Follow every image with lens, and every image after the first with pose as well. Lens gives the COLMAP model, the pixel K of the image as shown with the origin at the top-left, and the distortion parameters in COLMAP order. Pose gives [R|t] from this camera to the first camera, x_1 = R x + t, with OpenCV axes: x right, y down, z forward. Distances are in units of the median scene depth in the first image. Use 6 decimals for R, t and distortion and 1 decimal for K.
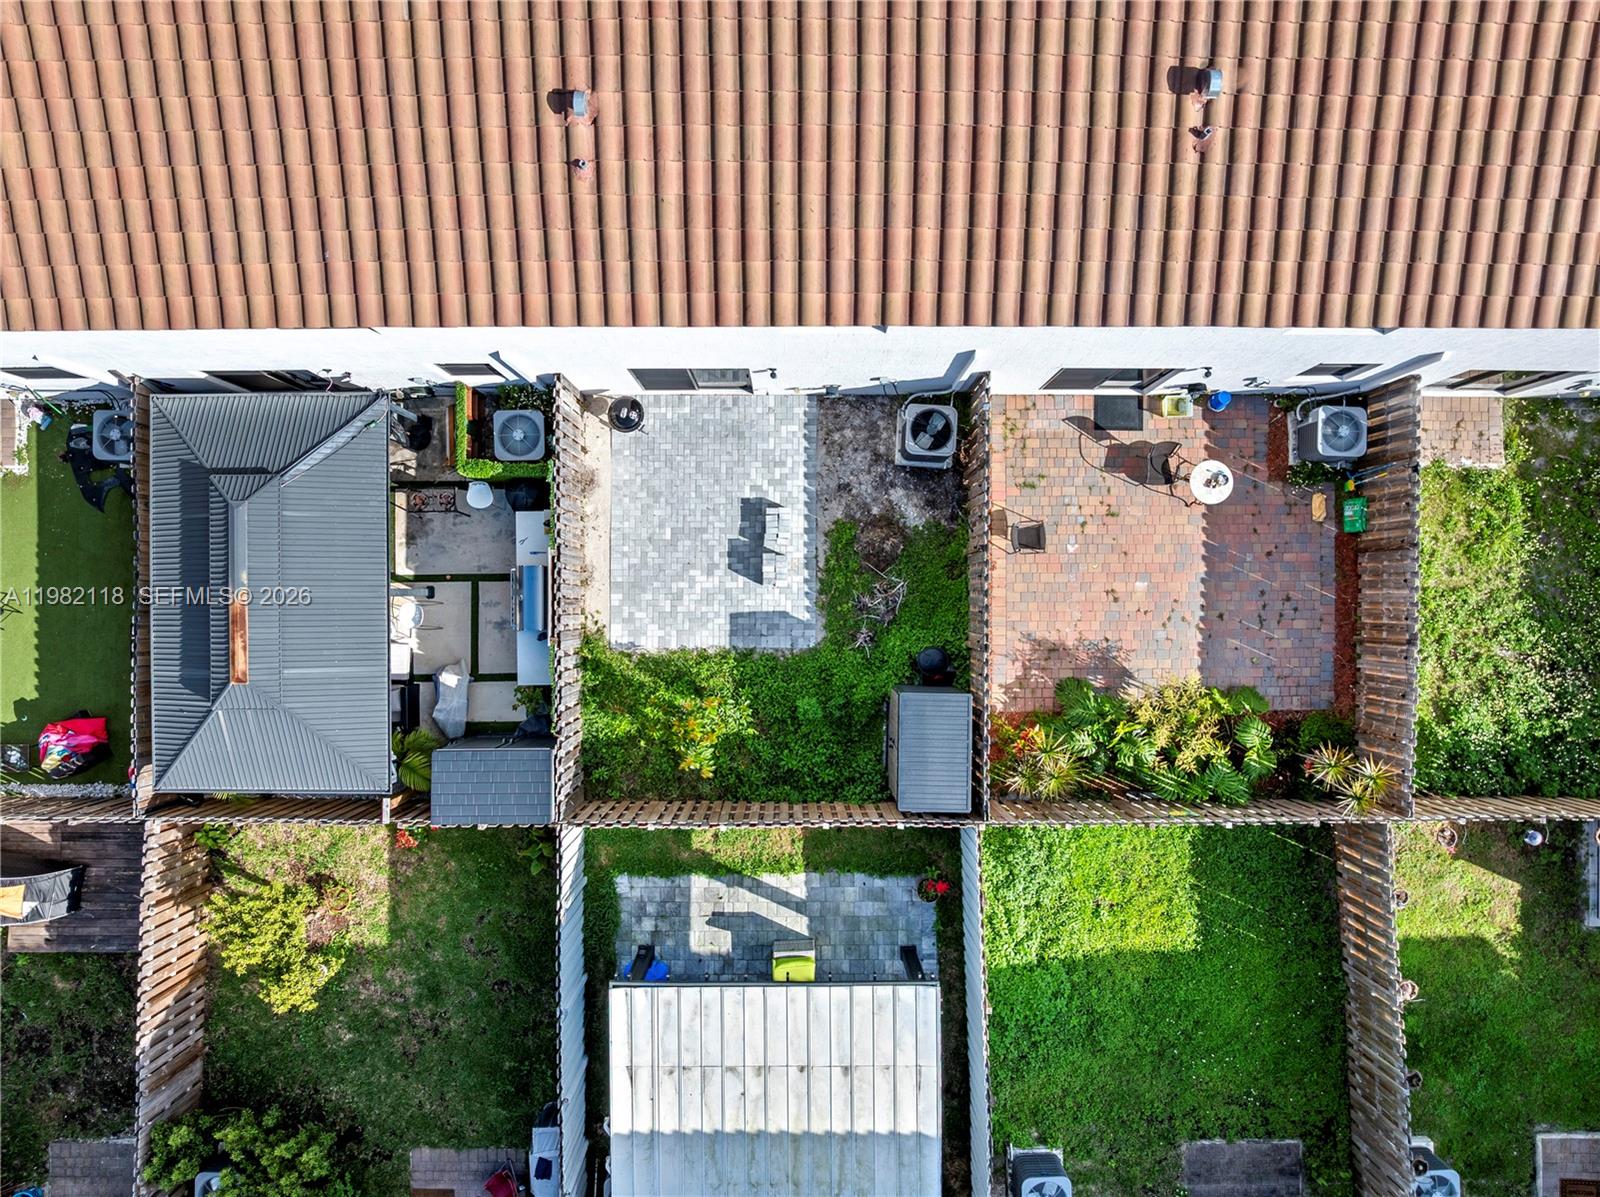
lens RADIAL K [[1125.0, 0, 800.0], [0, 1125.0, 598.5], [0, 0, 1]] dist [-0.049371, 0.002892]
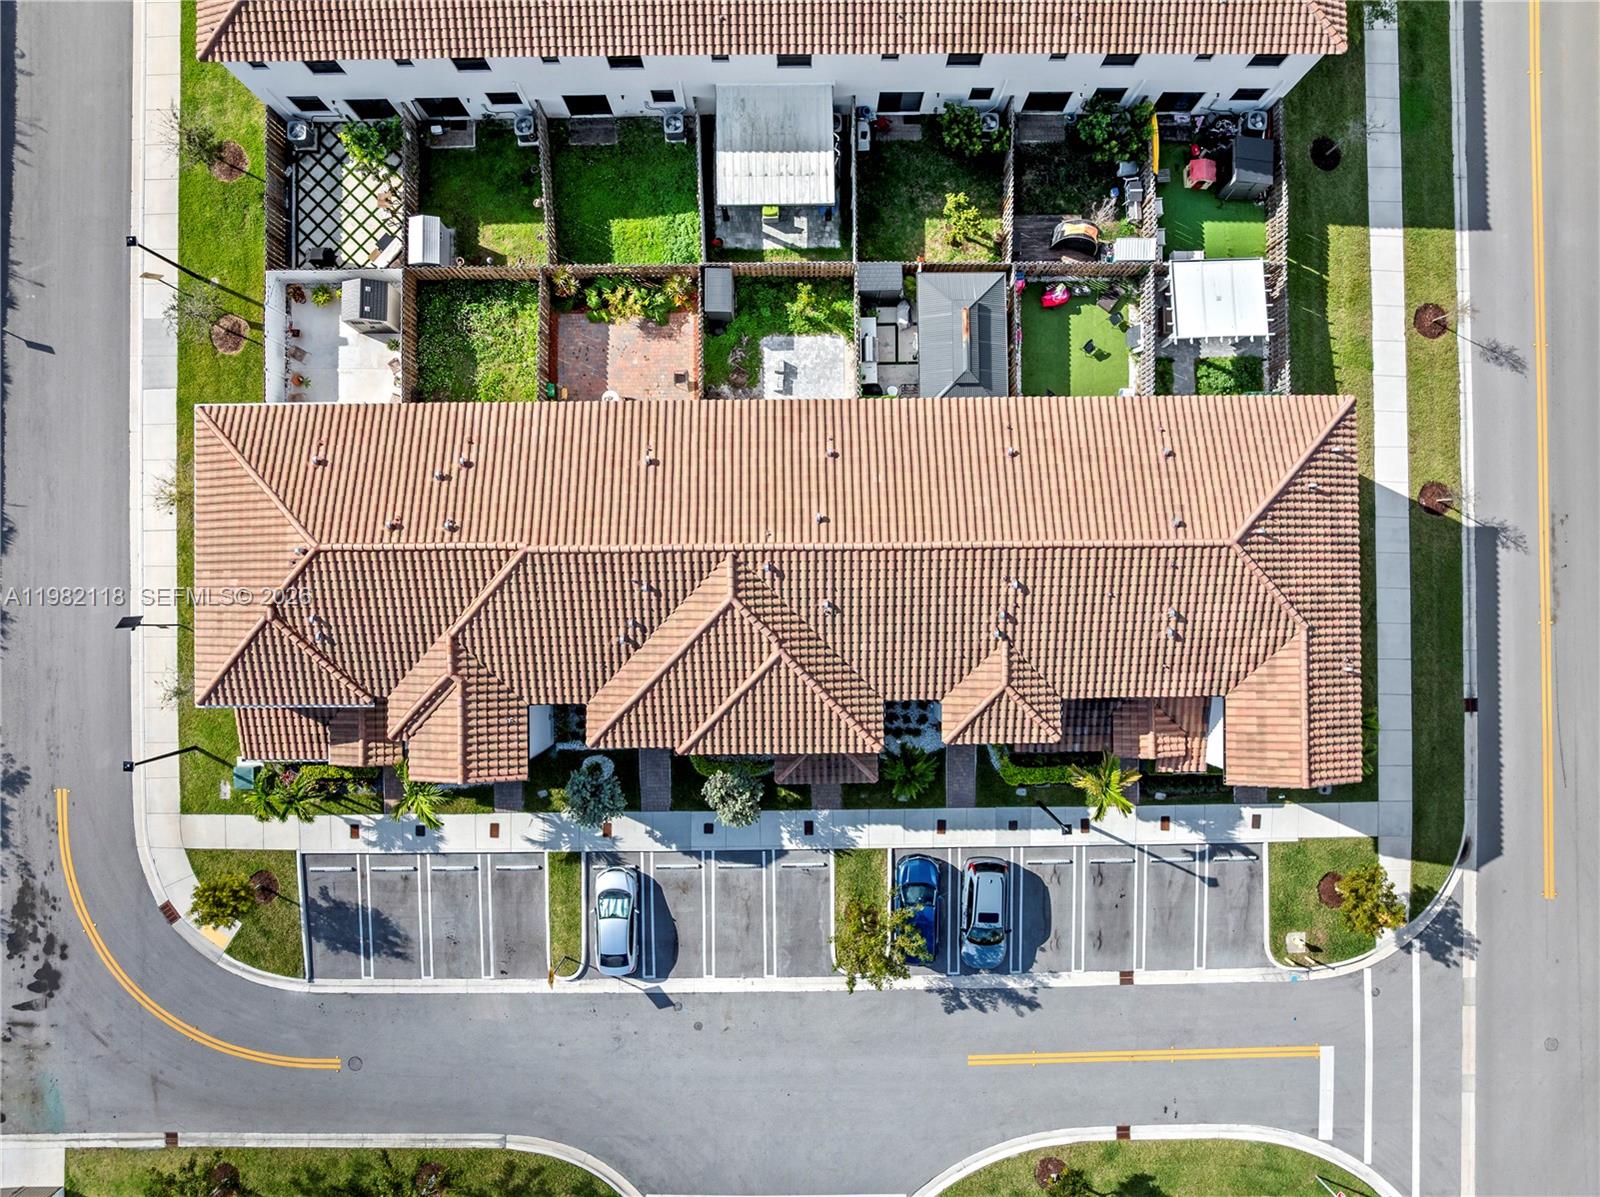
lens RADIAL K [[1125.0, 0, 800.0], [0, 1125.0, 598.5], [0, 0, 1]] dist [-0.049371, 0.002892]
pose [[-0.999855, 0.012382, -0.011651, -0.036279], [-0.012258, -0.999868, -0.010671, -0.548620], [-0.011781, -0.010526, 0.999875, -1.629842]]
